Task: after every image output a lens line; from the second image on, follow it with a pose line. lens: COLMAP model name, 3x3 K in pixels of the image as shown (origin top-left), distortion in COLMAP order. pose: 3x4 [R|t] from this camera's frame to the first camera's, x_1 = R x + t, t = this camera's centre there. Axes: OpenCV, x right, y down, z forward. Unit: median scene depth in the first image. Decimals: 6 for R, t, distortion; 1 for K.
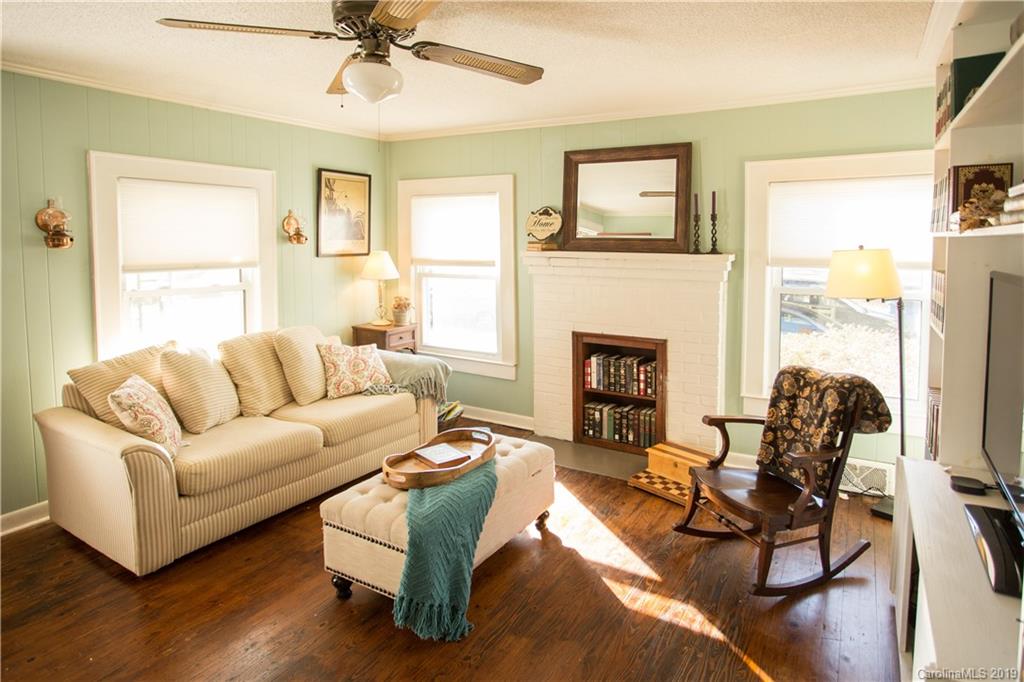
lens RADIAL K [[548.2, 0, 516.9], [0, 548.2, 335.2], [0, 0, 1]] dist [-0.091335, 0.041846]
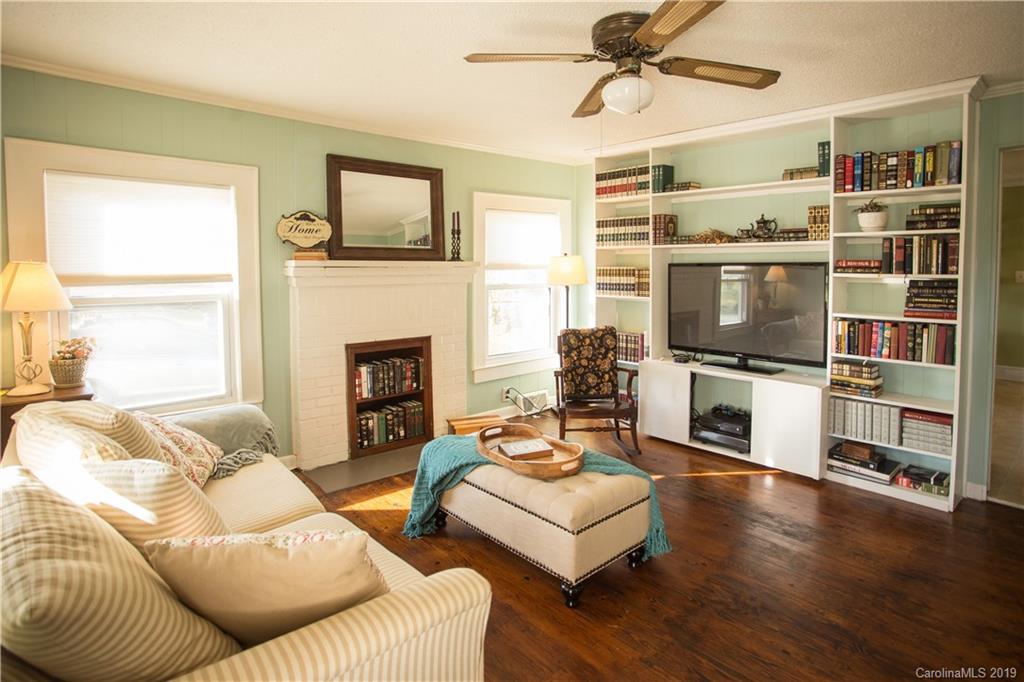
lens RADIAL K [[548.2, 0, 516.9], [0, 548.2, 335.2], [0, 0, 1]] dist [-0.091335, 0.041846]
pose [[0.303504, -0.125986, 0.944465, -0.728412], [0.155021, 0.984542, 0.081516, -0.055308], [-0.940135, 0.121672, 0.318343, 0.433729]]
